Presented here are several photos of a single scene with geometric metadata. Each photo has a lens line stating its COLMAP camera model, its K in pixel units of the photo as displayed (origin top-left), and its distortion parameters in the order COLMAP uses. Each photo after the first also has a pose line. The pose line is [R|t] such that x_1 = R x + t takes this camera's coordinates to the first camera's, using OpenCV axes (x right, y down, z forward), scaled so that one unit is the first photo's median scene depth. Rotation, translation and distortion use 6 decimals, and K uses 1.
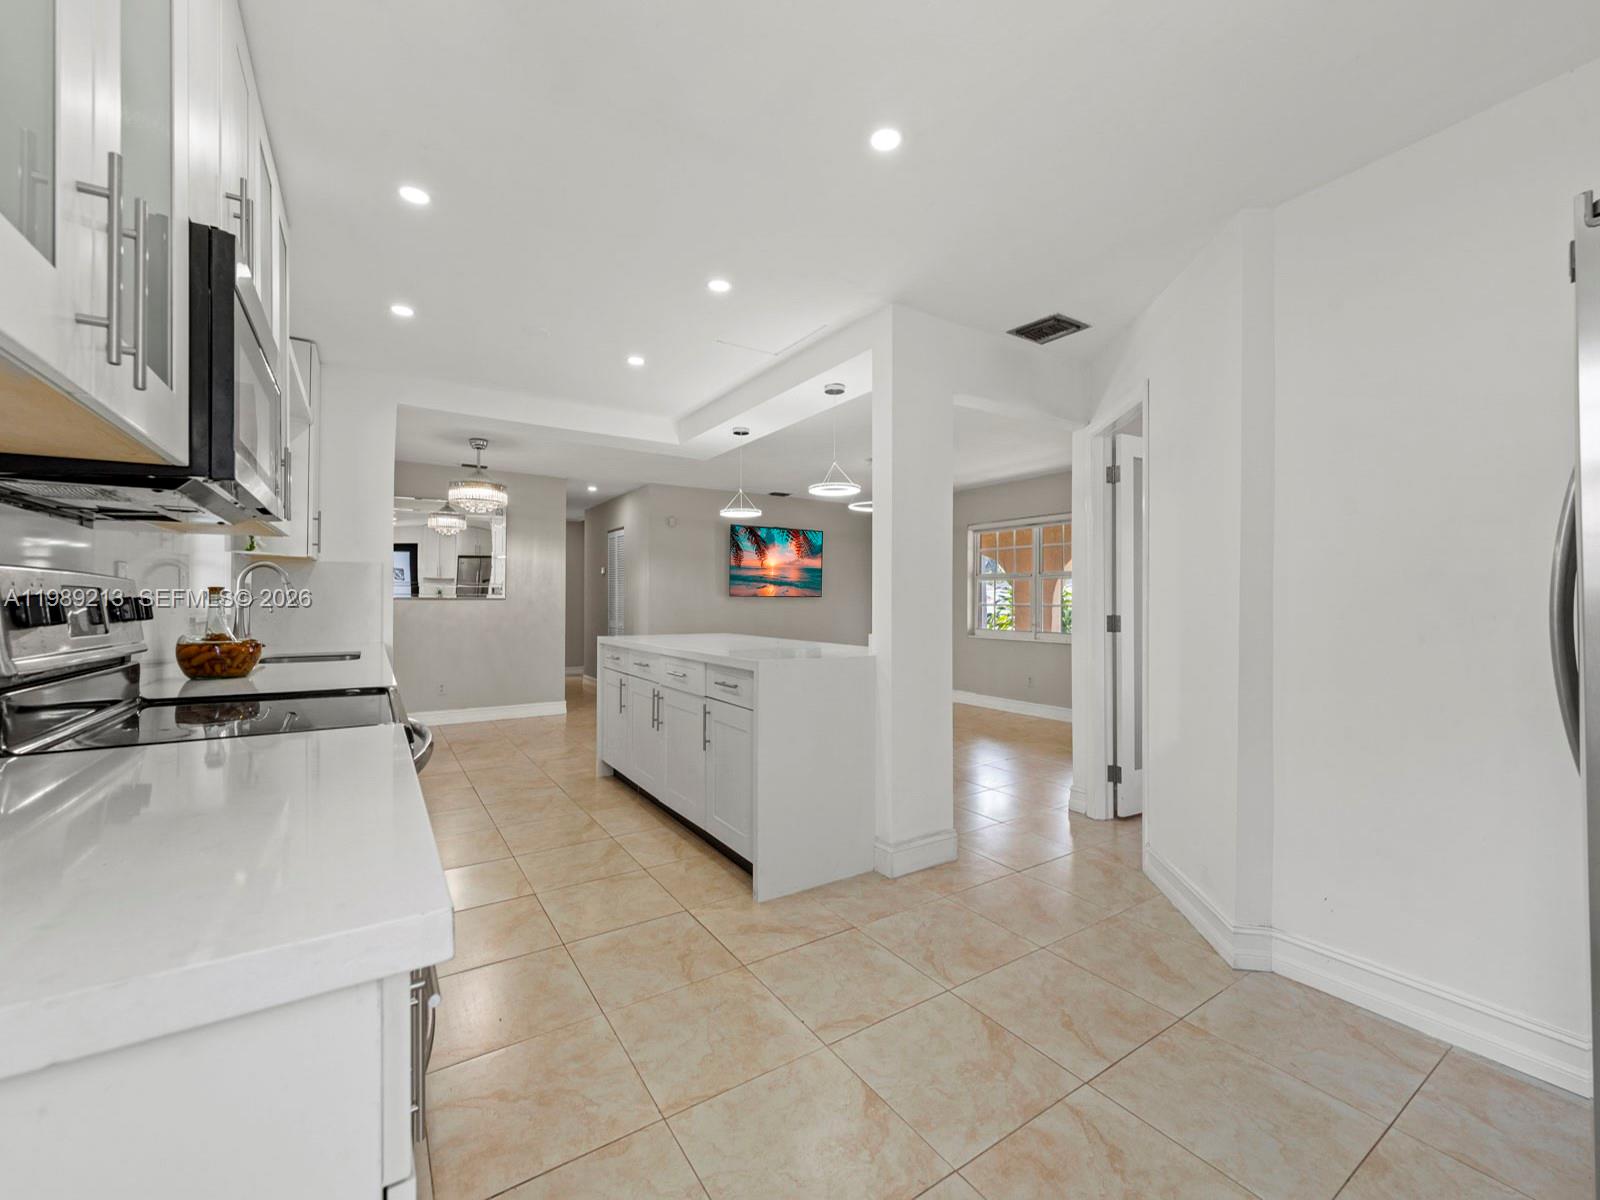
lens RADIAL K [[648.8, 0, 794.6], [0, 648.8, 601.3], [0, 0, 1]] dist [0.000835, -0.001046]
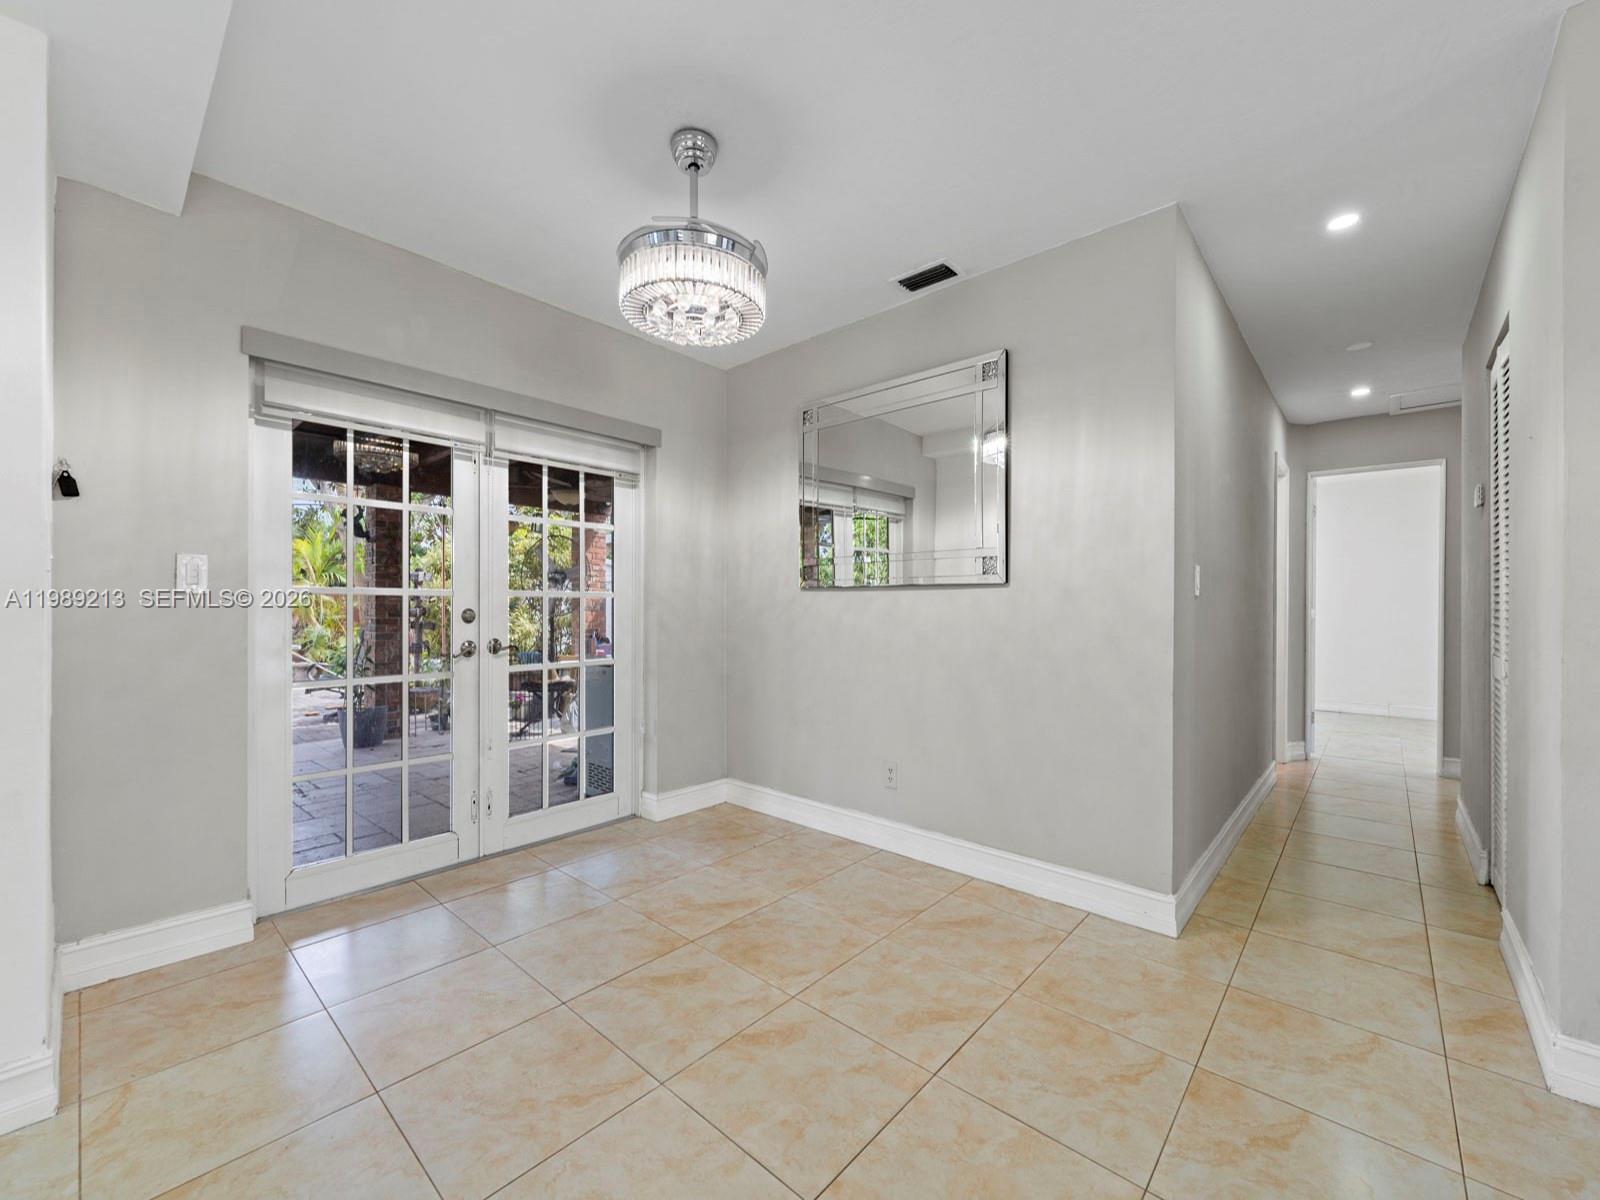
lens RADIAL K [[648.8, 0, 796.4], [0, 648.8, 611.4], [0, 0, 1]] dist [0.000835, -0.001046]
pose [[0.259778, 0.005266, -0.965654, -0.184211], [-0.002232, 0.999986, 0.004852, 0.023779], [0.965666, 0.000895, 0.259786, 1.533799]]
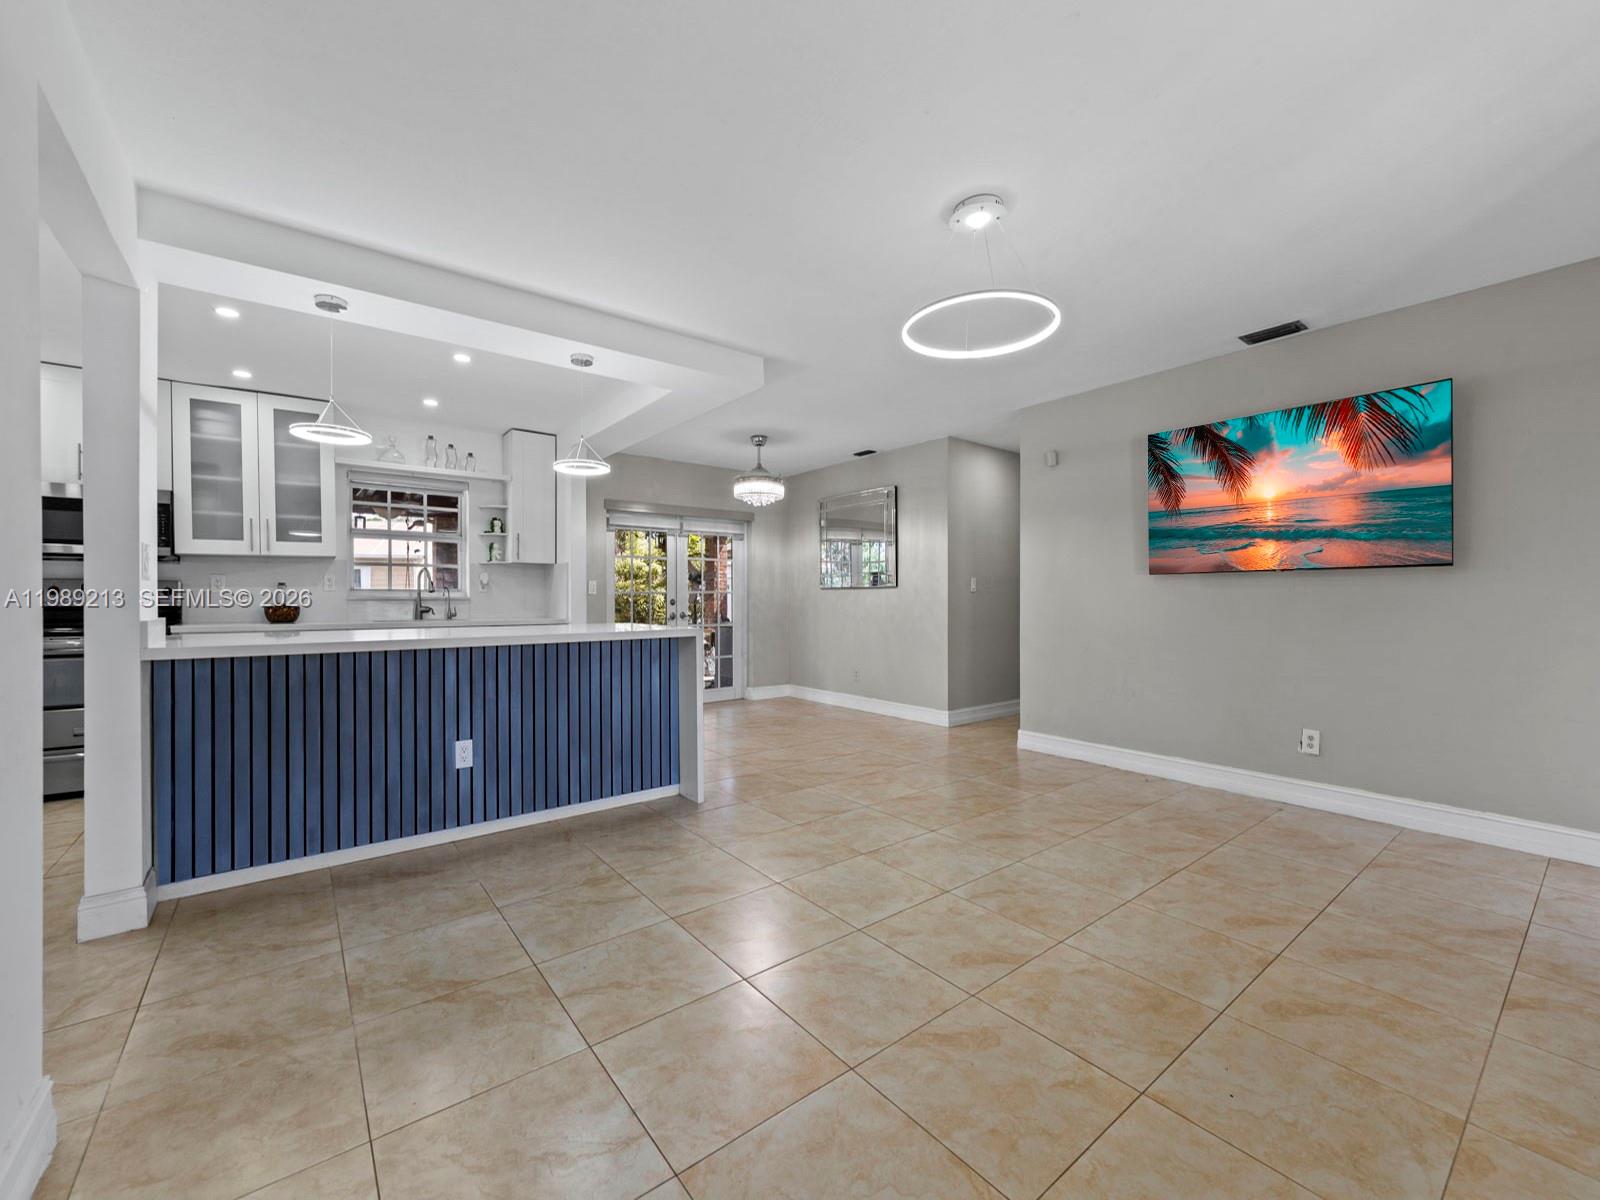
lens RADIAL K [[648.8, 0, 795.6], [0, 648.8, 599.0], [0, 0, 1]] dist [0.000835, -0.001046]
pose [[0.083184, 0.000367, -0.996534, 0.912333], [0.005212, 0.999986, 0.000803, 0.025814], [0.996521, -0.005261, 0.083181, 1.549740]]
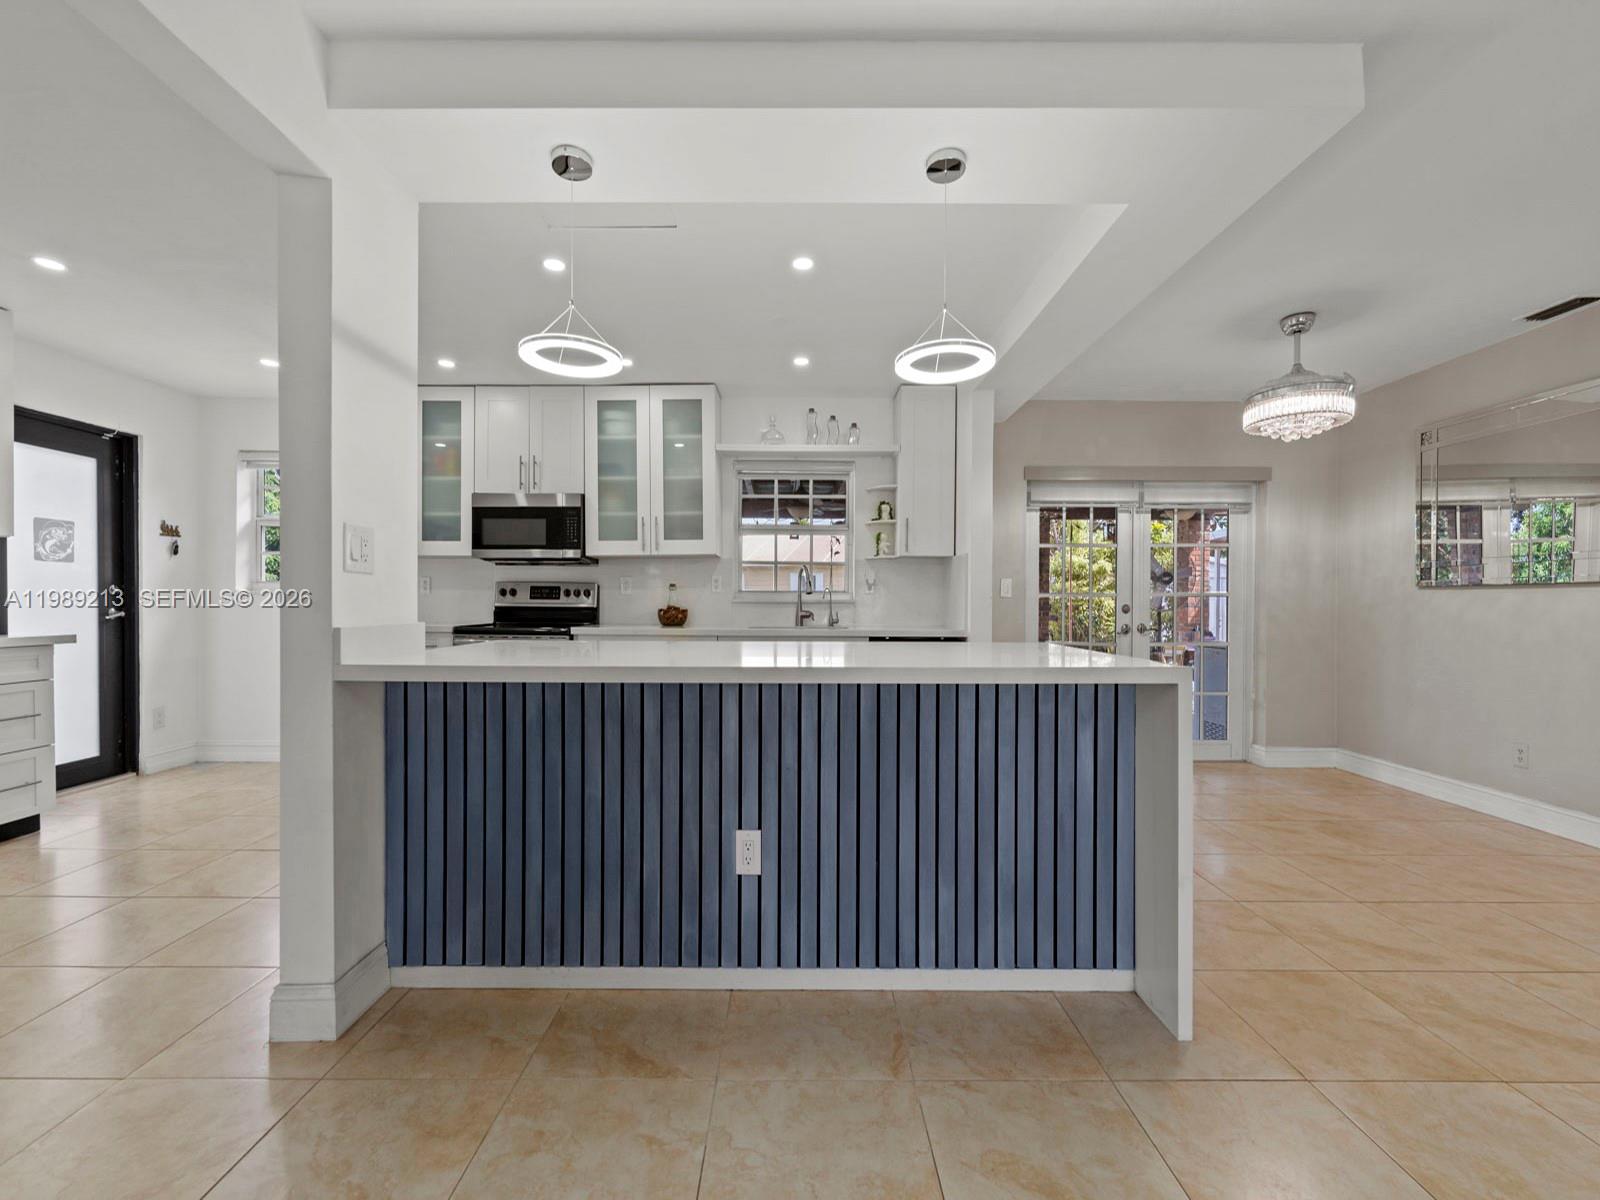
lens RADIAL K [[648.8, 0, 797.9], [0, 648.8, 608.9], [0, 0, 1]] dist [0.000835, -0.001046]
pose [[-0.542511, 0.004725, -0.840036, 0.419140], [-0.002560, 0.999970, 0.007278, 0.026825], [0.840045, 0.006098, -0.542482, 1.500656]]
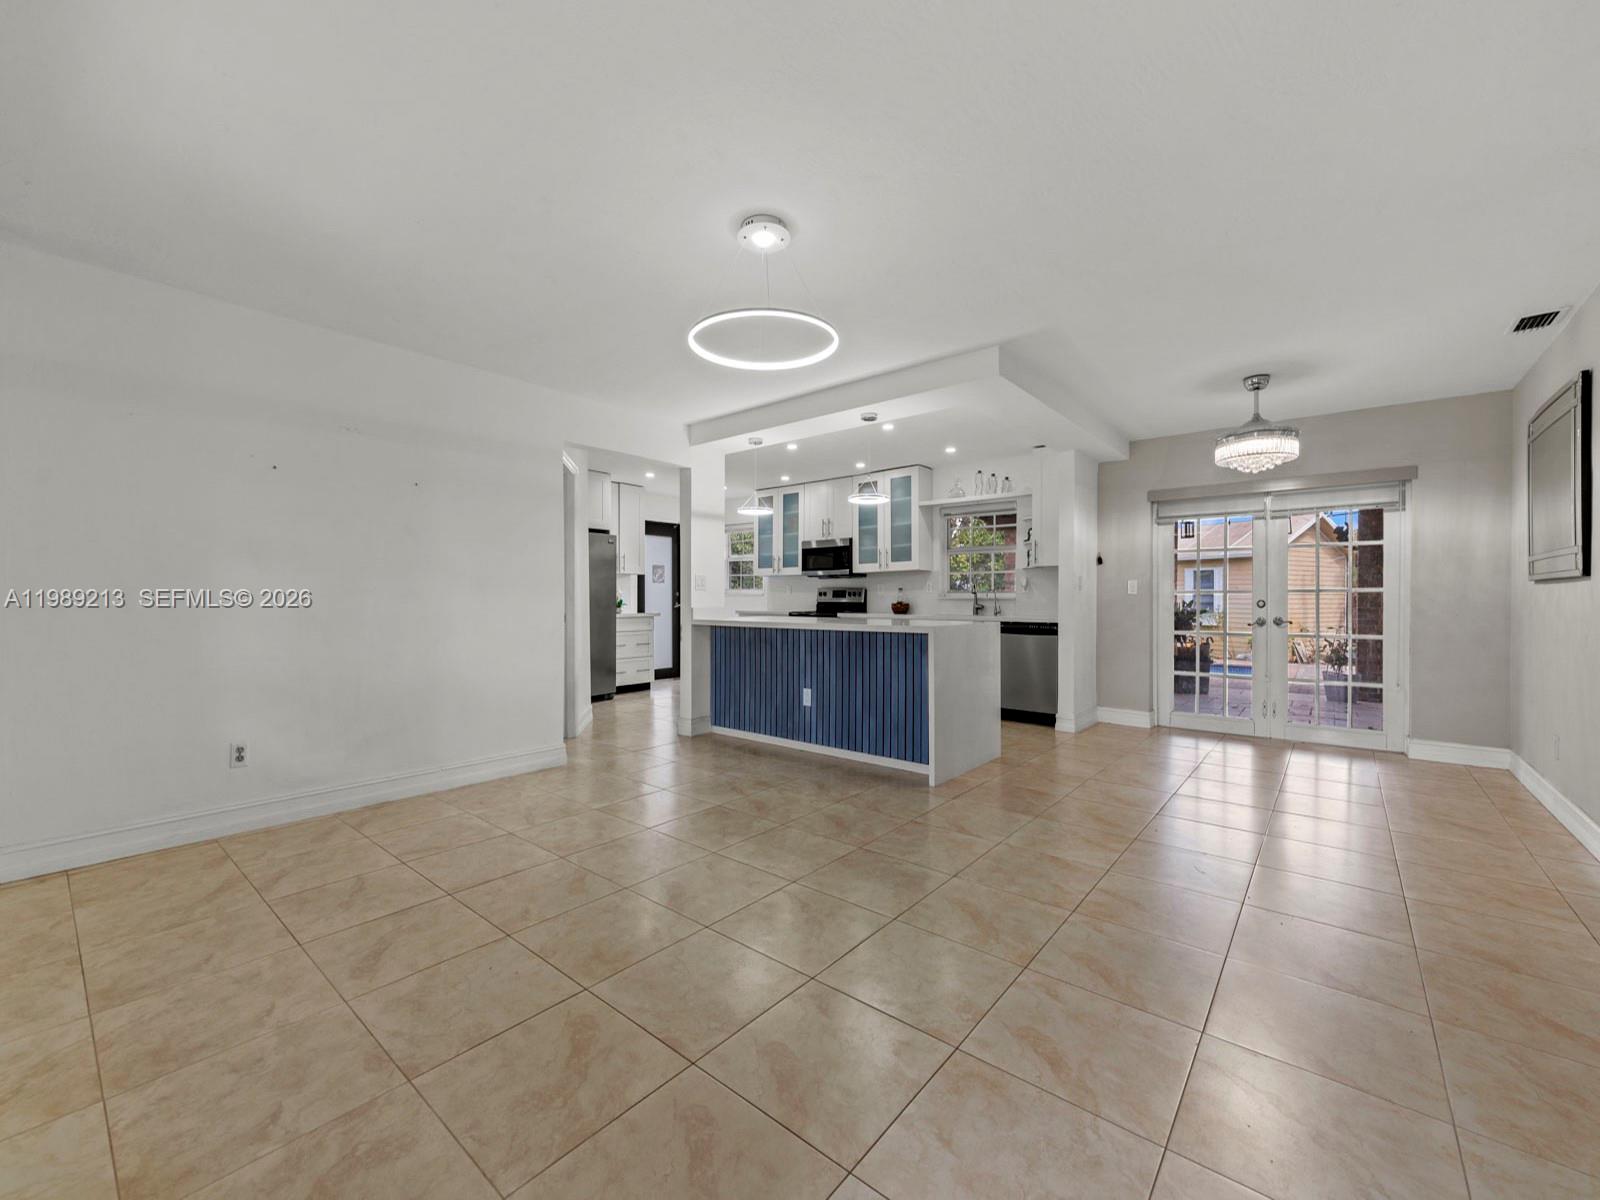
lens RADIAL K [[648.8, 0, 797.8], [0, 648.8, 600.3], [0, 0, 1]] dist [0.000835, -0.001046]
pose [[-0.955538, -0.001178, -0.294866, 0.414458], [-0.001261, 0.999999, 0.000091, 0.027312], [0.294866, 0.000459, -0.955539, 2.513649]]
